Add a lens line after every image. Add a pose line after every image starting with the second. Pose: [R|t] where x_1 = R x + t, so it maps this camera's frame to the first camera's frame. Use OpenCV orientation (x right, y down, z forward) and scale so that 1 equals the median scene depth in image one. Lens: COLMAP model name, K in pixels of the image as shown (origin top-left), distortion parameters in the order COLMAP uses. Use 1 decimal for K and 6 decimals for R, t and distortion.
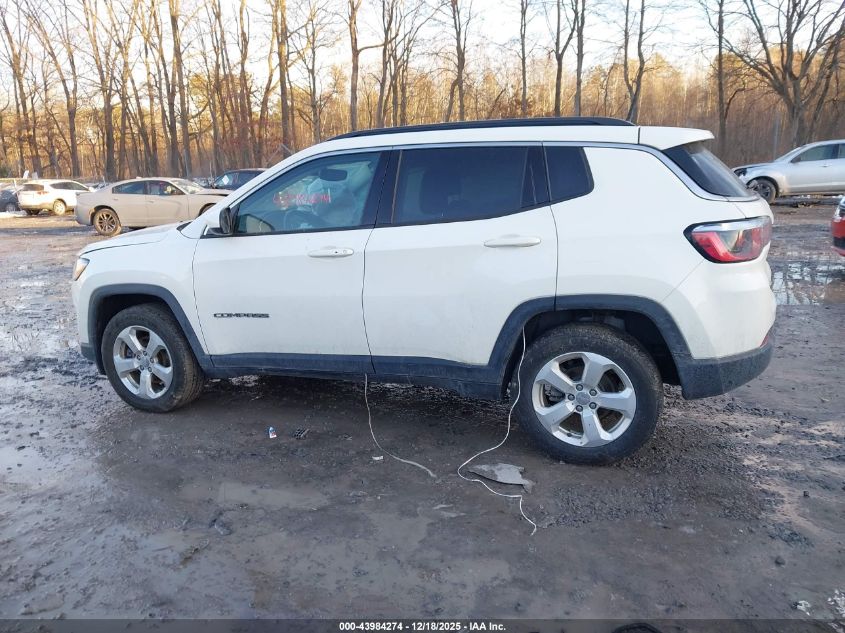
lens RADIAL K [[633.0, 0, 422.8], [0, 633.0, 319.4], [0, 0, 1]] dist [0.010885, -0.003281]
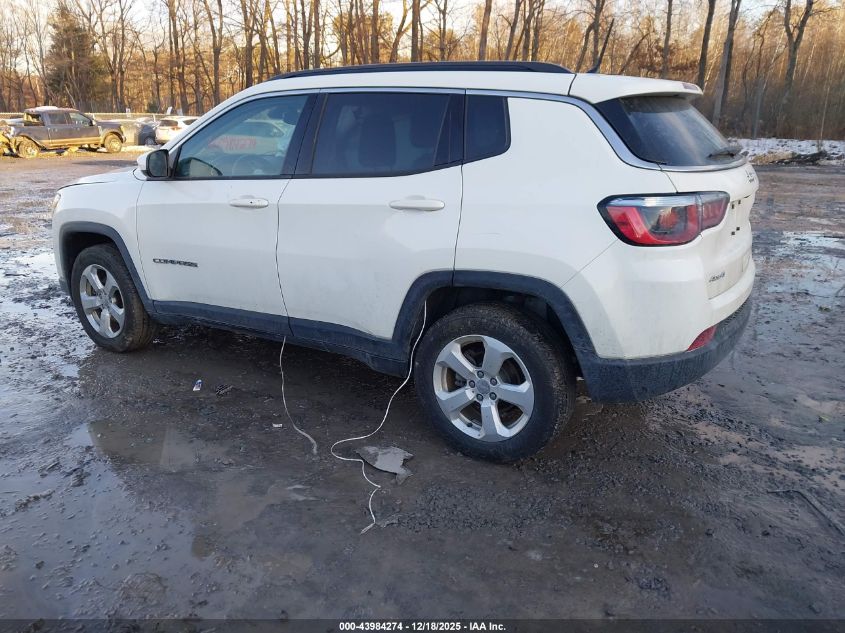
lens RADIAL K [[633.2, 0, 437.3], [0, 633.2, 317.4], [0, 0, 1]] dist [0.057741, -0.070739]
pose [[0.980755, 0.092120, -0.172144, 0.287965], [-0.079787, 0.993814, 0.077249, -0.030943], [0.178195, -0.062028, 0.982038, 0.105239]]
